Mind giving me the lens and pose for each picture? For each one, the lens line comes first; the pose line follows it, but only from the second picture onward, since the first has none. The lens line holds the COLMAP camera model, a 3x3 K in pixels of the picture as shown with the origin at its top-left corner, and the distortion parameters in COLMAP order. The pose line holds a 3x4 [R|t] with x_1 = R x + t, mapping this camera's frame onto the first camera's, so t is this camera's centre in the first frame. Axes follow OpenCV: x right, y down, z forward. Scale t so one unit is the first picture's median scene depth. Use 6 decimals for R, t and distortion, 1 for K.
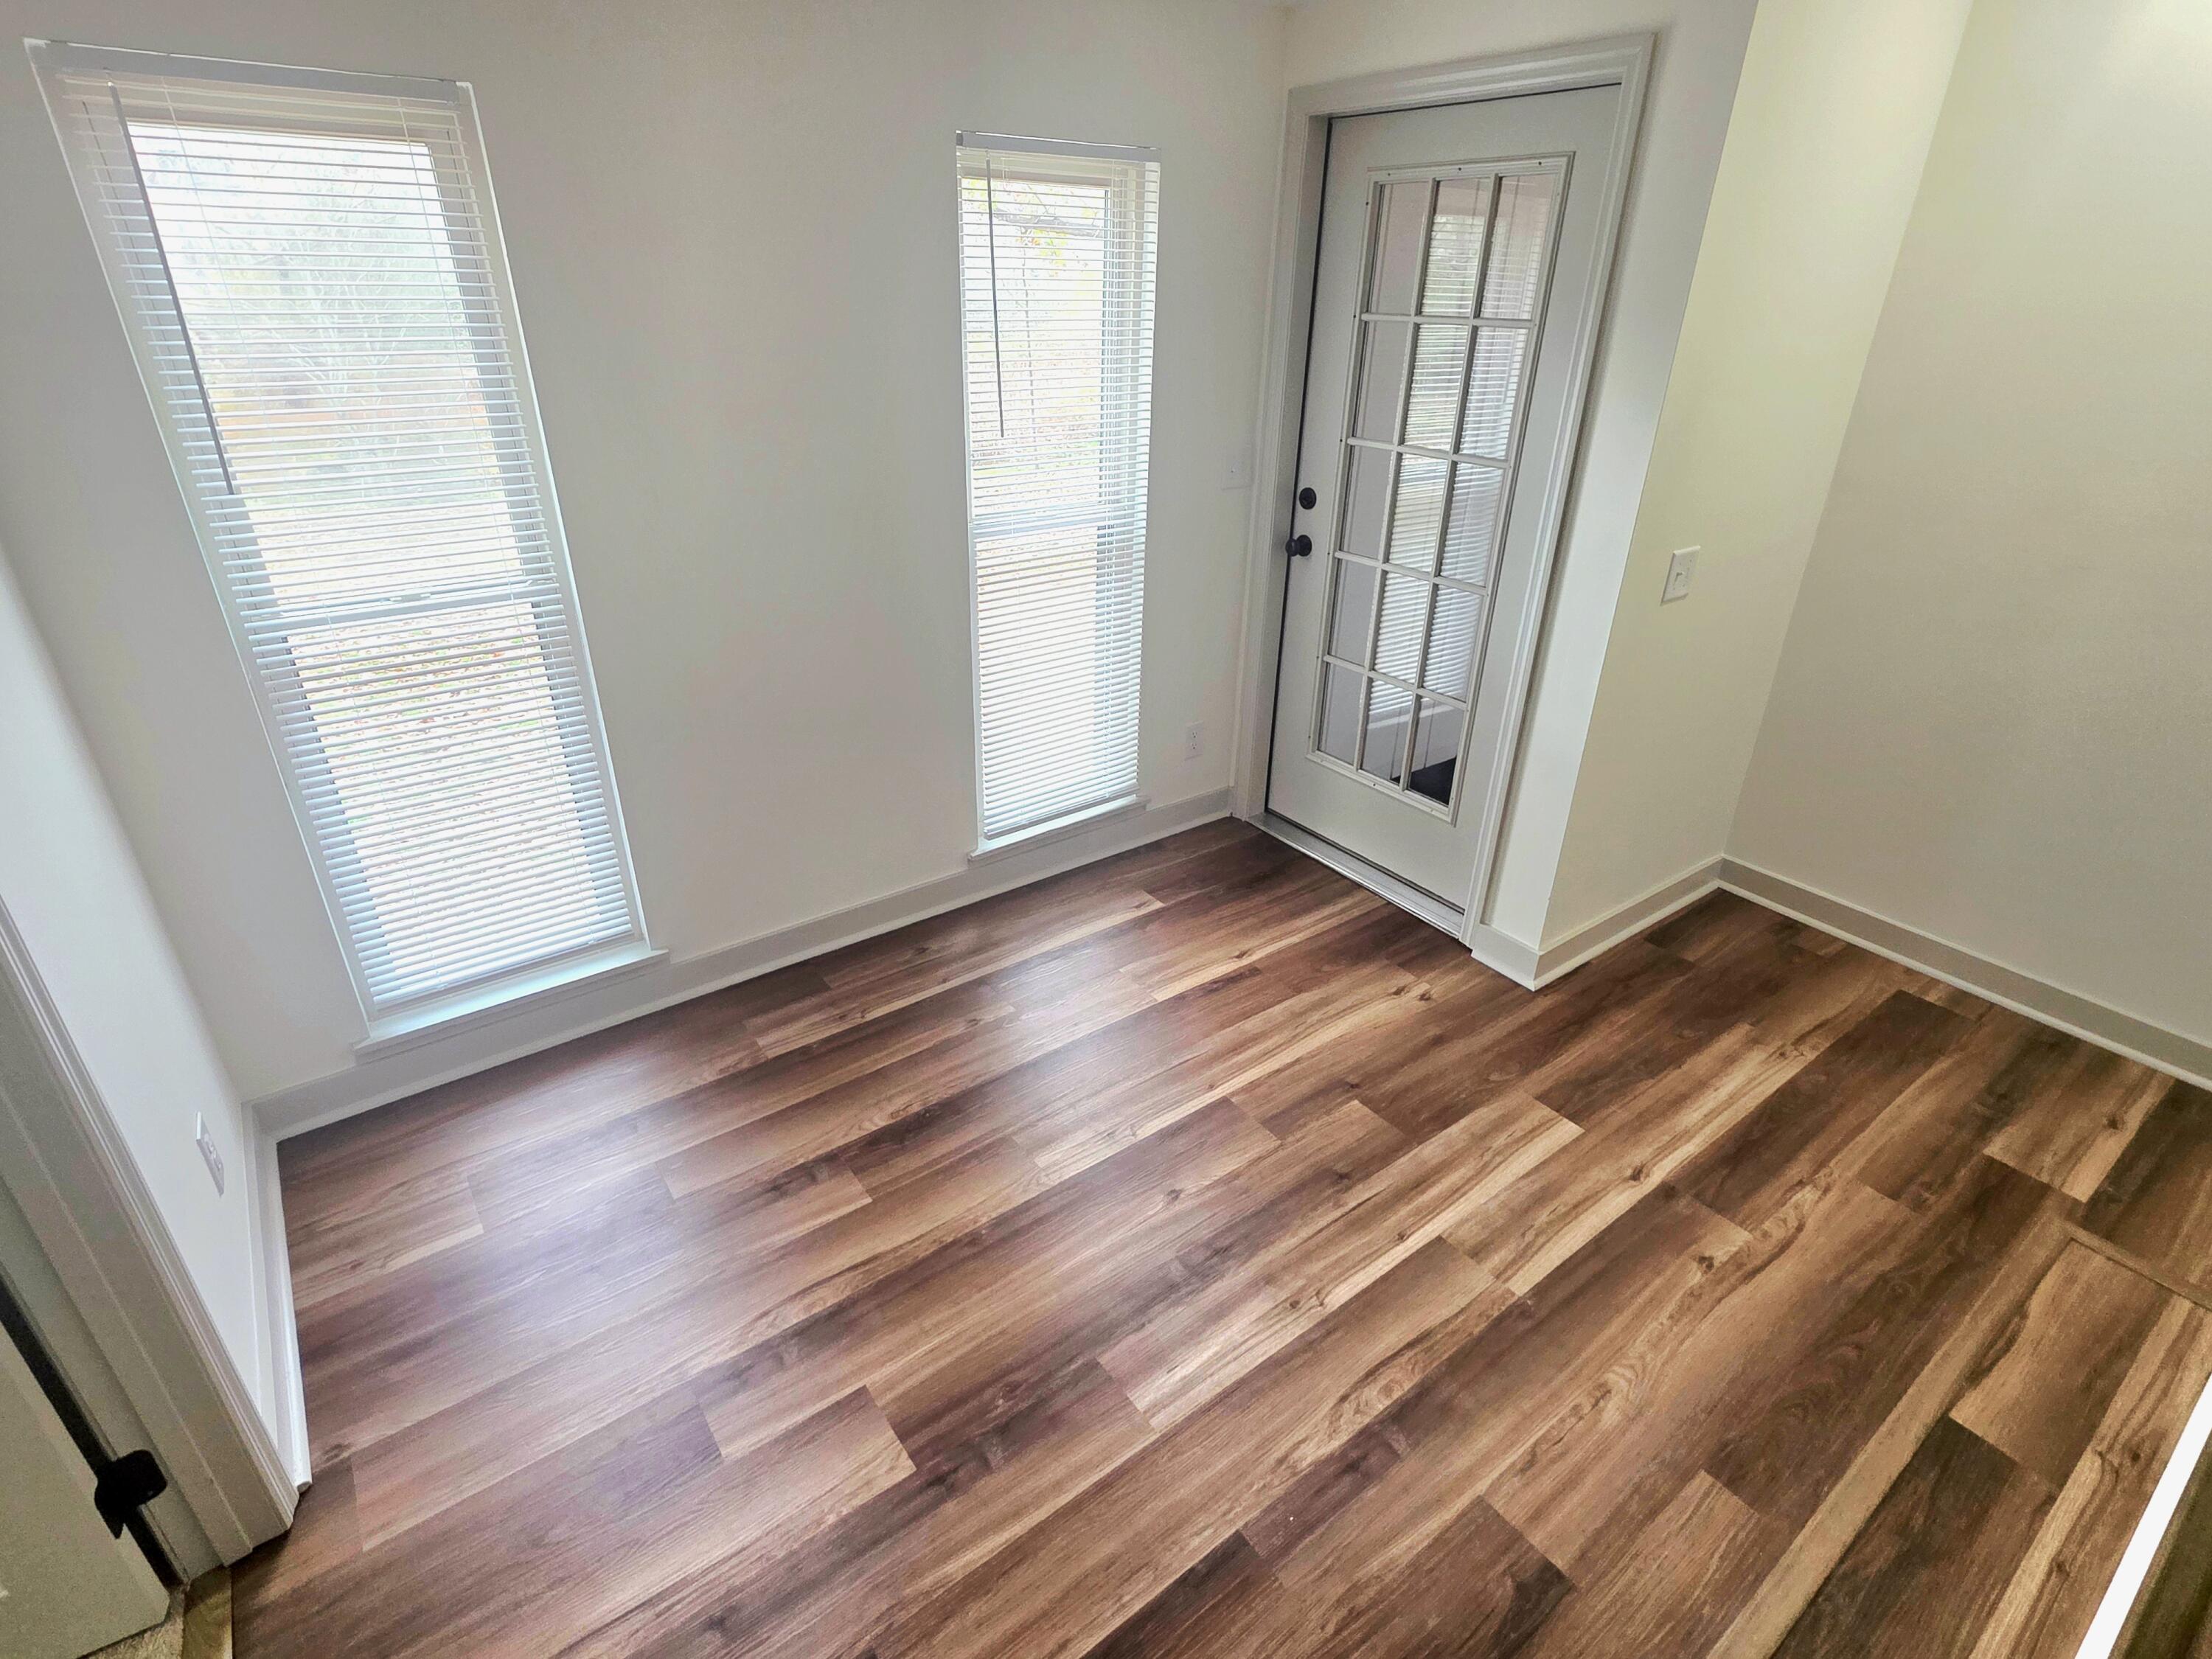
lens RADIAL K [[1085.7, 0, 1106.0], [0, 1085.7, 829.5], [0, 0, 1]] dist [-0.001697, -0.000128]
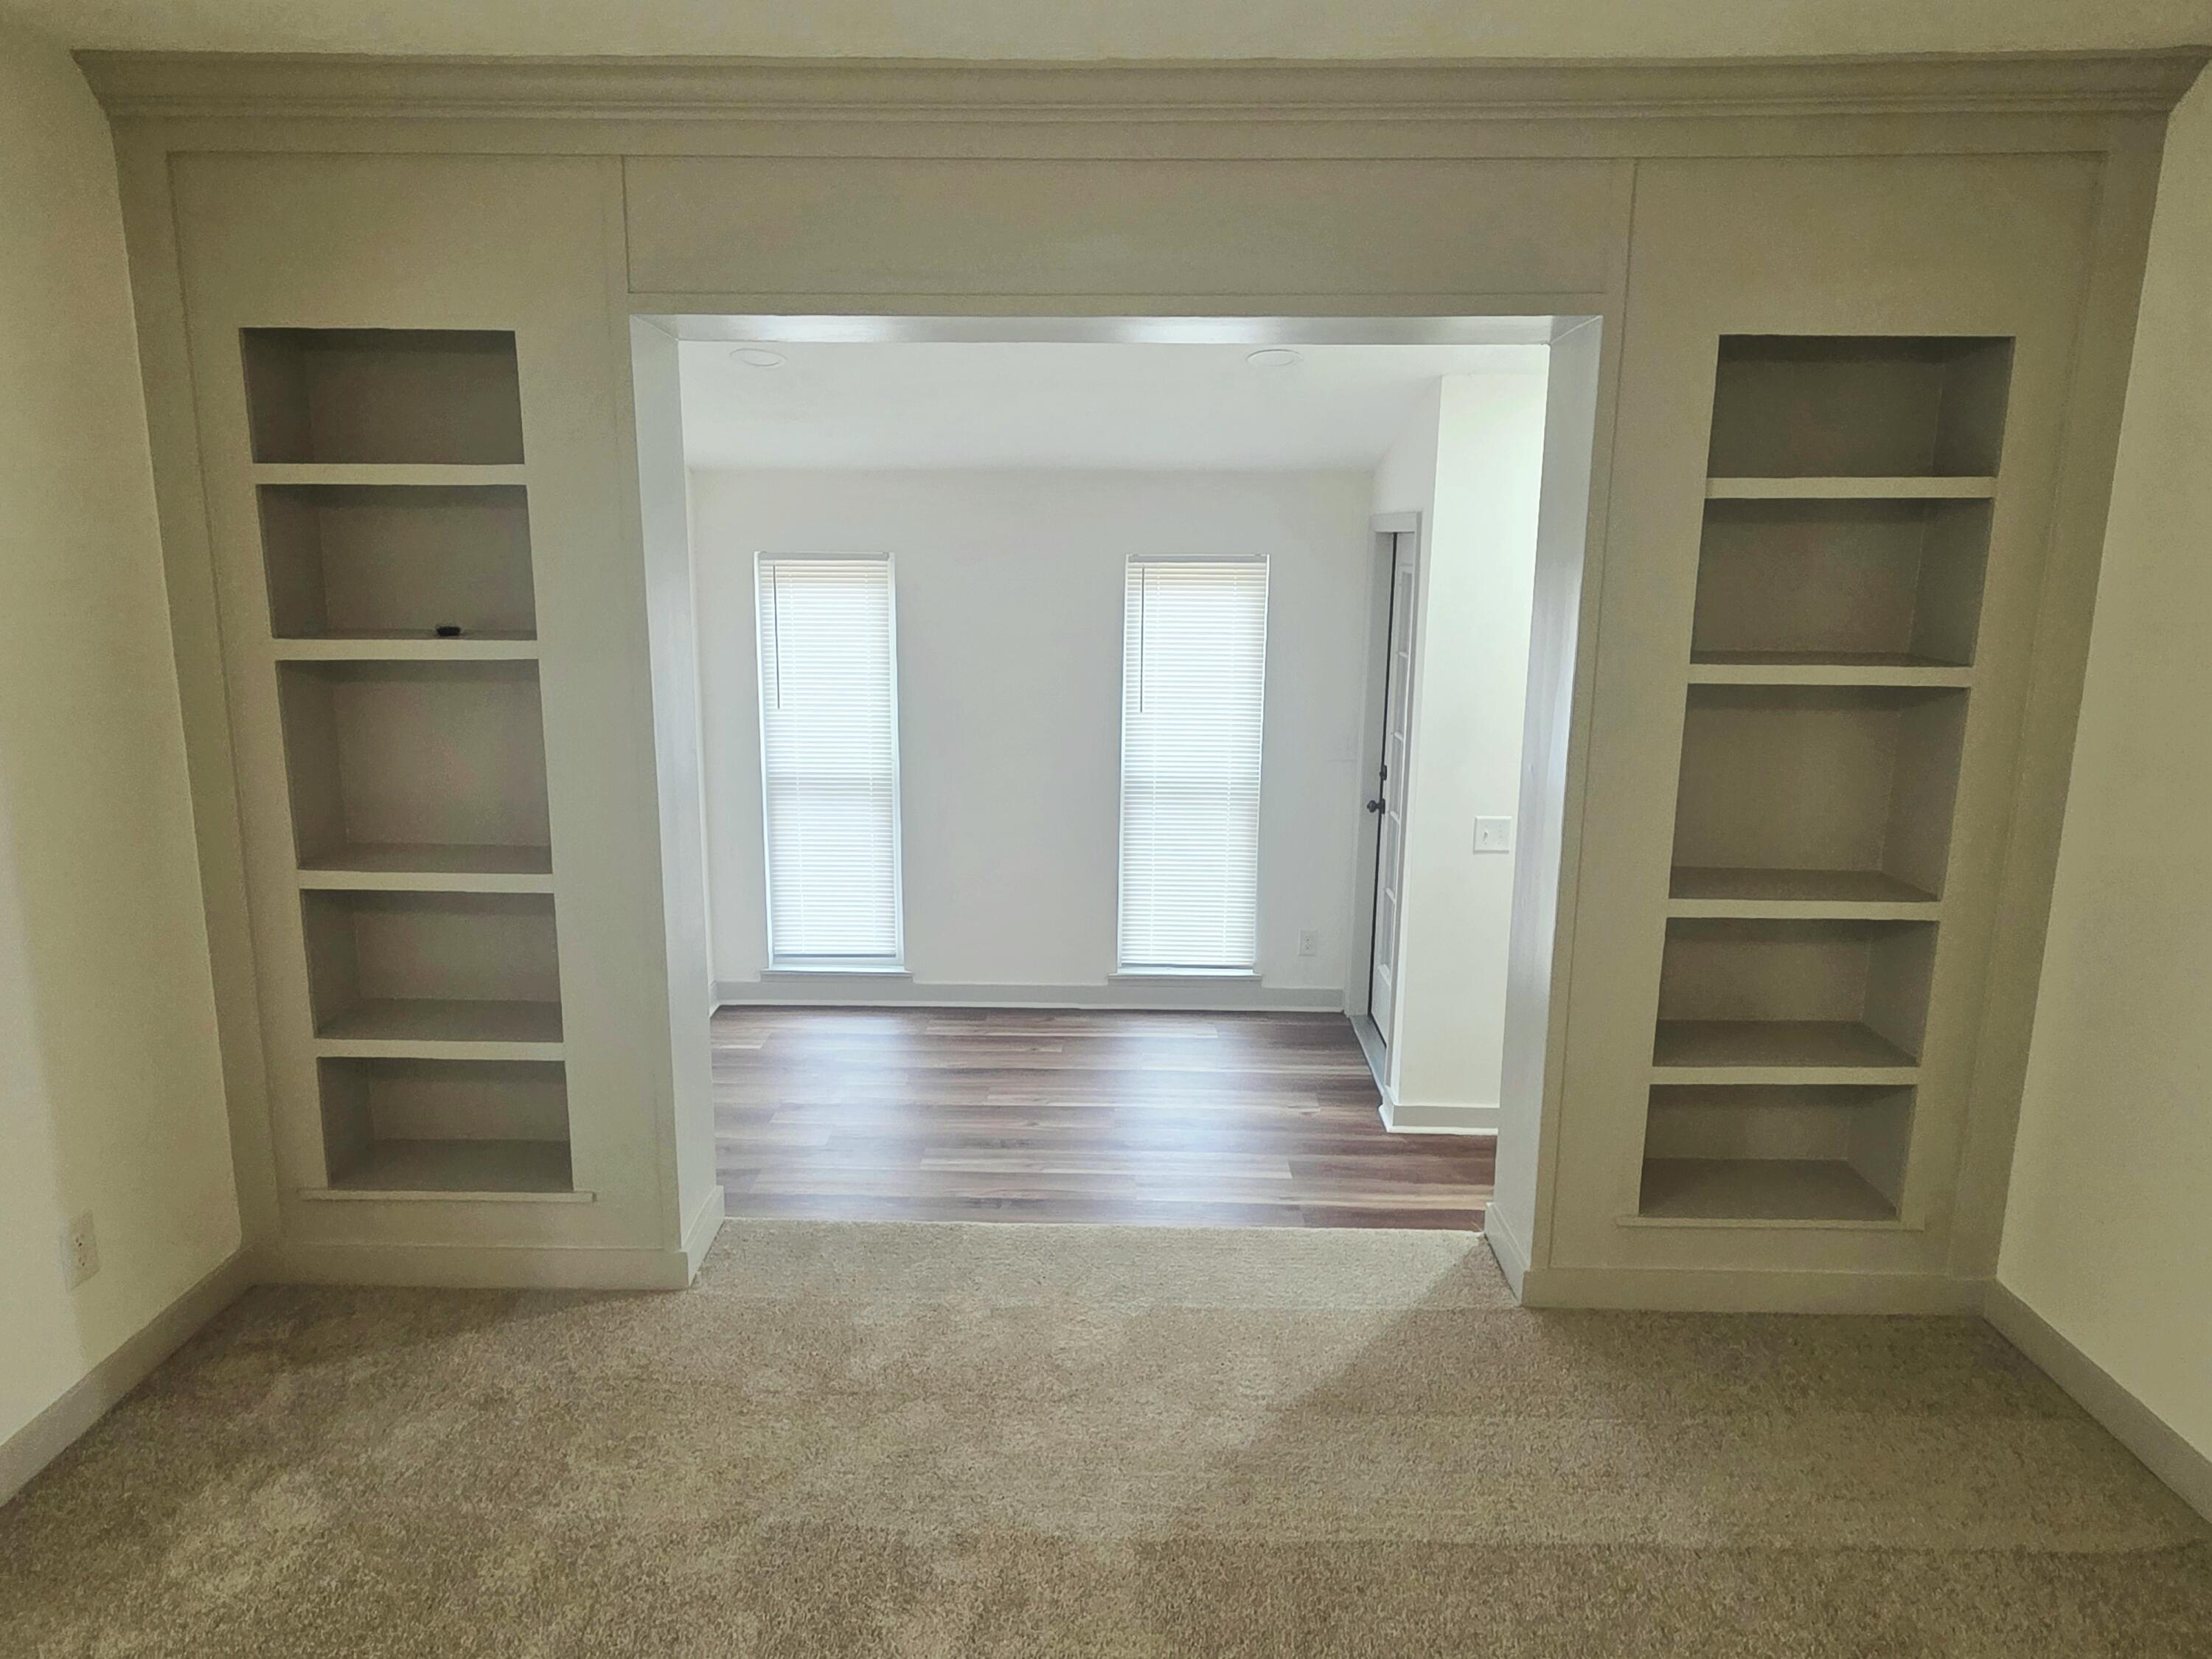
lens RADIAL K [[1449.9, 0, 1106.0], [0, 1449.9, 829.5], [0, 0, 1]] dist [0.000032, 0.000015]
pose [[0.789698, 0.110268, -0.603505, 1.156300], [-0.269067, 0.946308, -0.179177, 0.210878], [0.551344, 0.303879, 0.776967, -0.679215]]
